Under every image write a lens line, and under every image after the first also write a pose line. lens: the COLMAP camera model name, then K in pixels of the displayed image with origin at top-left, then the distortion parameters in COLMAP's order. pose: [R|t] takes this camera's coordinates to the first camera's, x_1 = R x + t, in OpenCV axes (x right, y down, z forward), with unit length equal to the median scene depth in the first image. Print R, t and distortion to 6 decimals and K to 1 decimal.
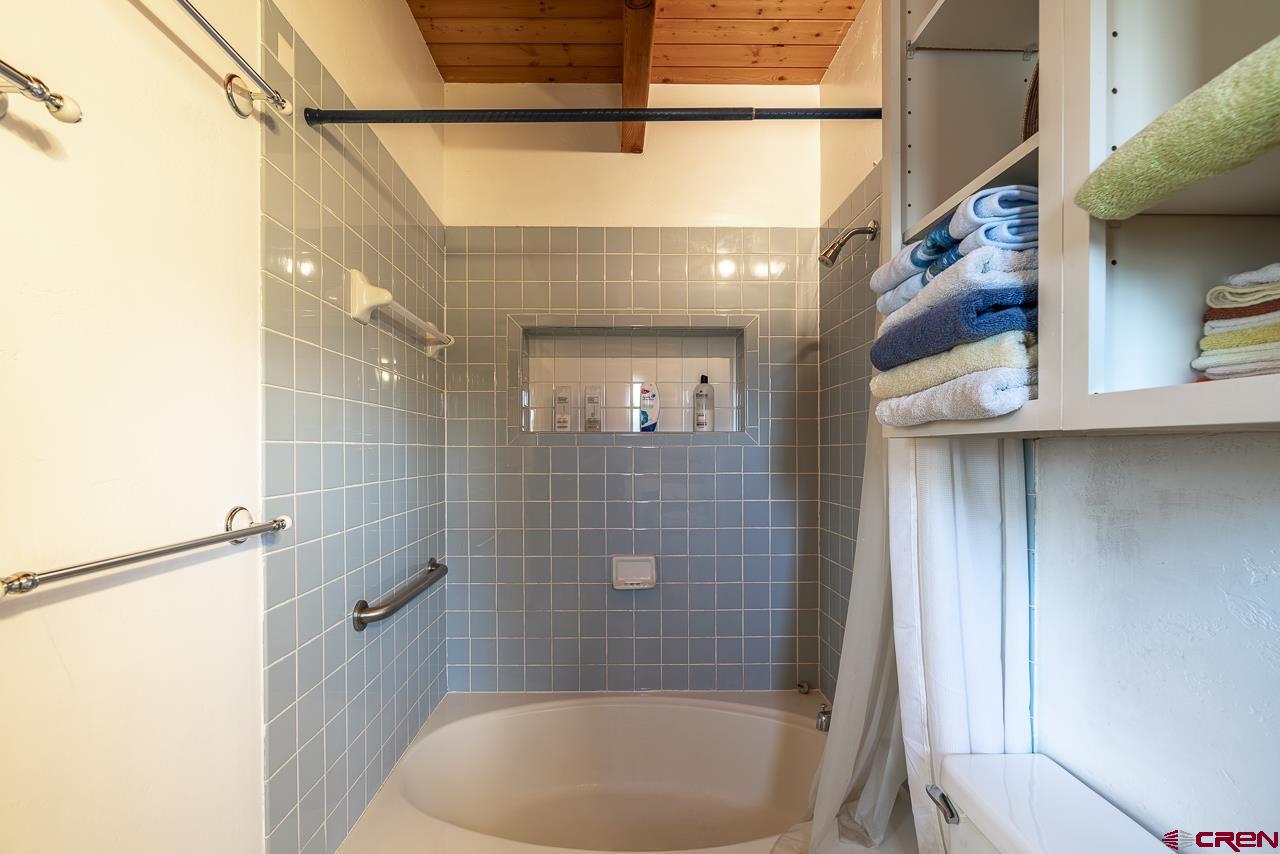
lens RADIAL K [[583.2, 0, 635.6], [0, 583.2, 456.3], [0, 0, 1]] dist [-0.000812, 0.001171]
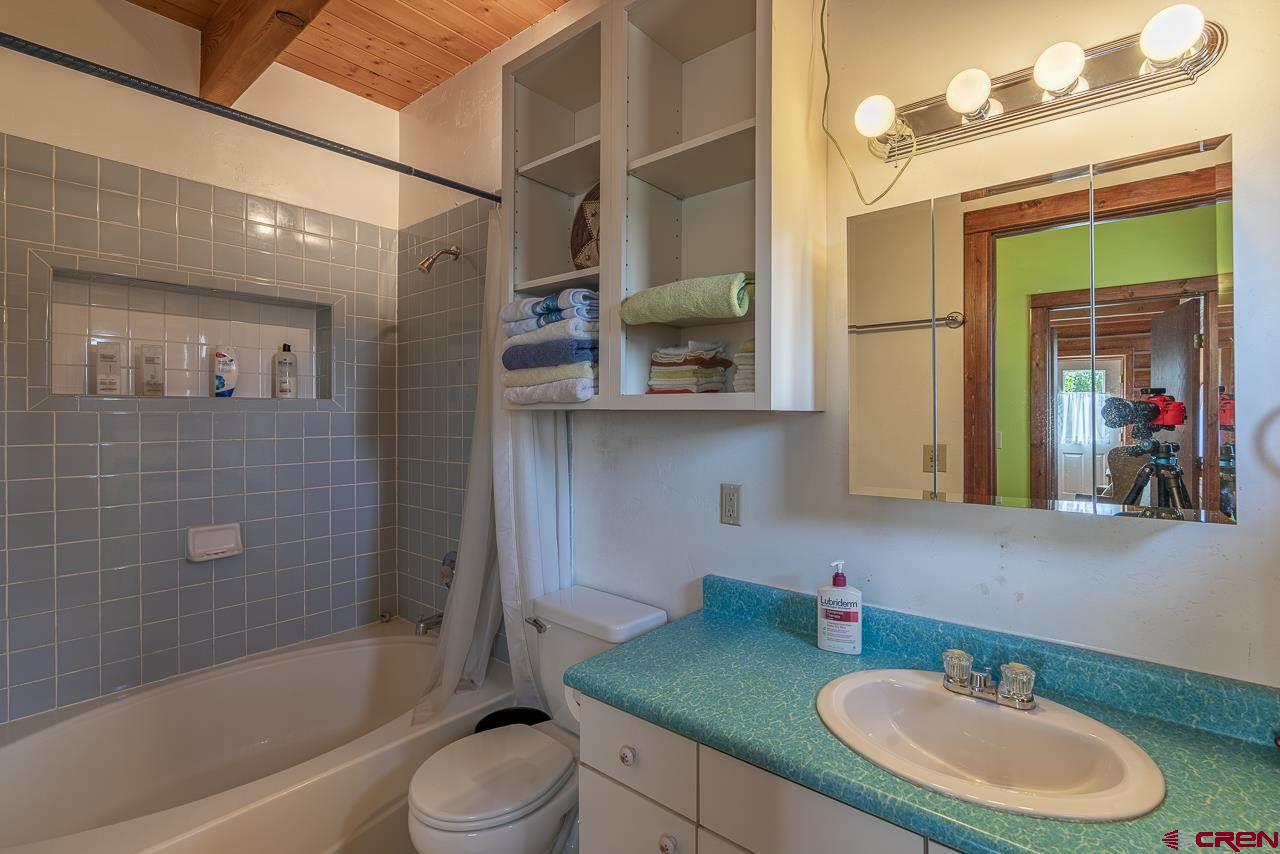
lens RADIAL K [[584.6, 0, 640.0], [0, 584.6, 427.0], [0, 0, 1]] dist [-0.000626, 0.000084]
pose [[0.658222, -0.014491, 0.752685, -0.271830], [0.004832, 0.999875, 0.015024, -0.003562], [-0.752809, -0.006252, 0.658210, -0.173178]]
